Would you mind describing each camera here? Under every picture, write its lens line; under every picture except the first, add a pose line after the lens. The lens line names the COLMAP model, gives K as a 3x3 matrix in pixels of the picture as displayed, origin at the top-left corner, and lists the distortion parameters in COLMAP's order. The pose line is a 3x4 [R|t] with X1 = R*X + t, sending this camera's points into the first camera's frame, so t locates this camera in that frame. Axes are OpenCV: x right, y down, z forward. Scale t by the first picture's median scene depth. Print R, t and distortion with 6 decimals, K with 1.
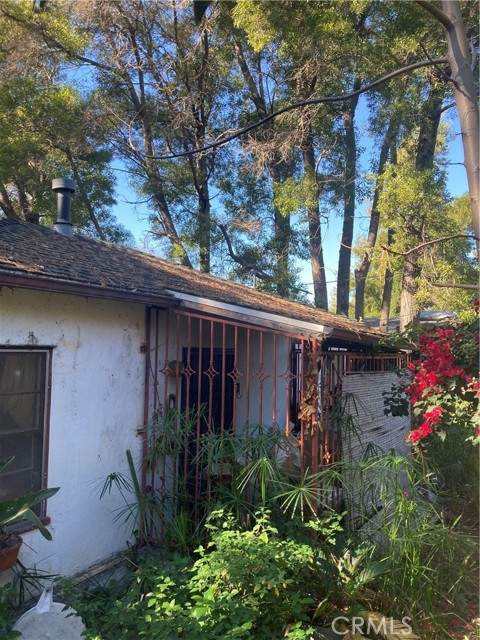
lens RADIAL K [[527.4, 0, 243.9], [0, 527.4, 322.4], [0, 0, 1]] dist [0.035673, -0.035222]
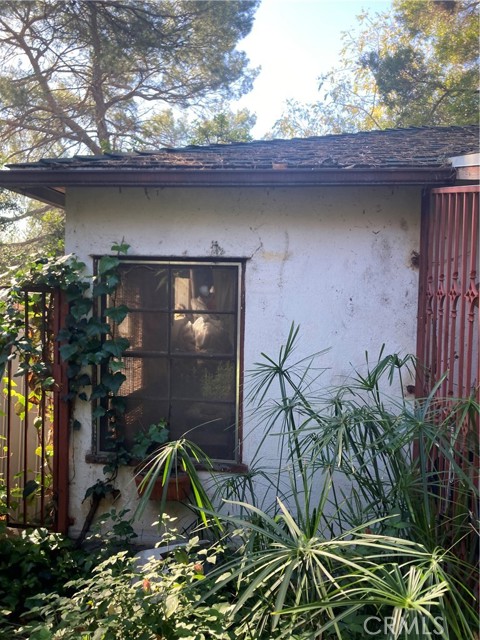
lens RADIAL K [[527.4, 0, 240.4], [0, 527.4, 316.0], [0, 0, 1]] dist [0.035673, -0.035222]
pose [[0.404964, 0.023797, -0.914023, 0.322223], [0.034600, 0.998546, 0.041327, 0.086489], [0.913678, -0.048361, 0.403552, 0.576486]]
